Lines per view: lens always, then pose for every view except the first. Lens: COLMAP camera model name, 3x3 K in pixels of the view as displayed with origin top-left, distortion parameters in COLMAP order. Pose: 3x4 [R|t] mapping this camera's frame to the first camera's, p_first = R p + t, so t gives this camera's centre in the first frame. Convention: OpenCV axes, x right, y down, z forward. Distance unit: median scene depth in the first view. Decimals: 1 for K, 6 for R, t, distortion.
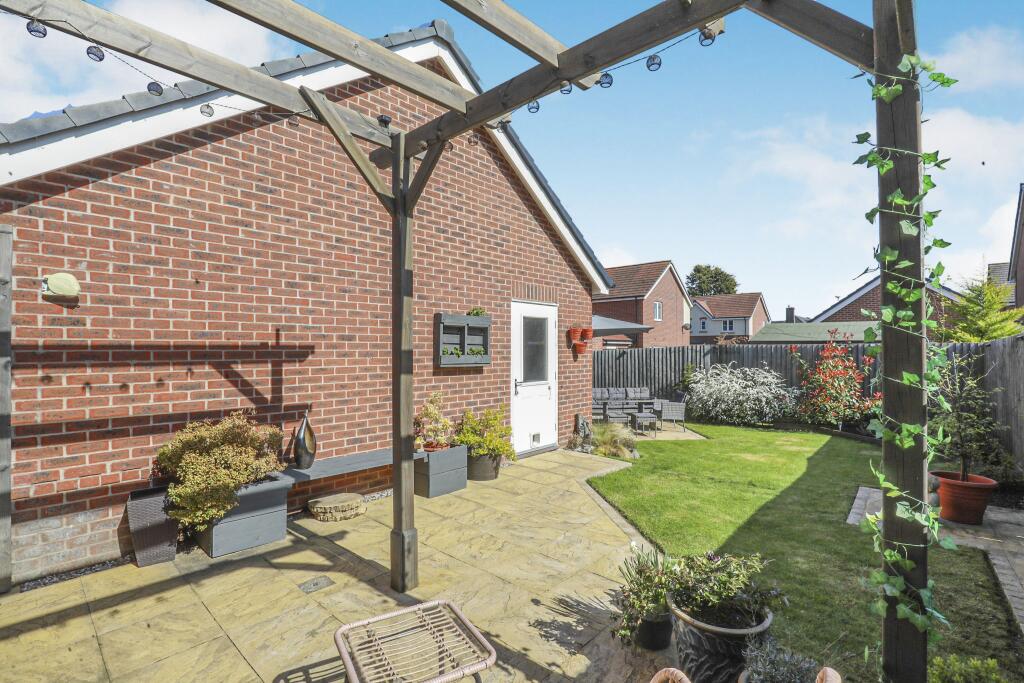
lens RADIAL K [[469.0, 0, 512.7], [0, 469.0, 341.8], [0, 0, 1]] dist [-0.027282, 0.001936]
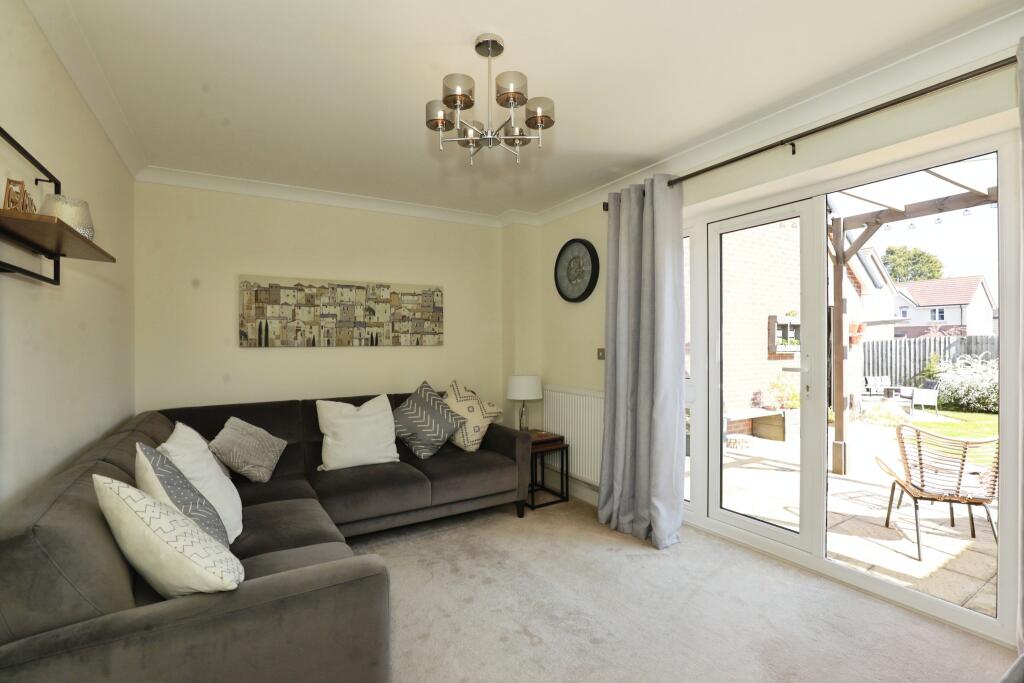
lens RADIAL K [[469.0, 0, 511.1], [0, 469.0, 342.1], [0, 0, 1]] dist [-0.027282, 0.001936]
pose [[0.957663, -0.005081, -0.287848, -0.262900], [0.009062, 0.999881, 0.012499, -0.002532], [0.287750, -0.014578, 0.957594, -0.292160]]
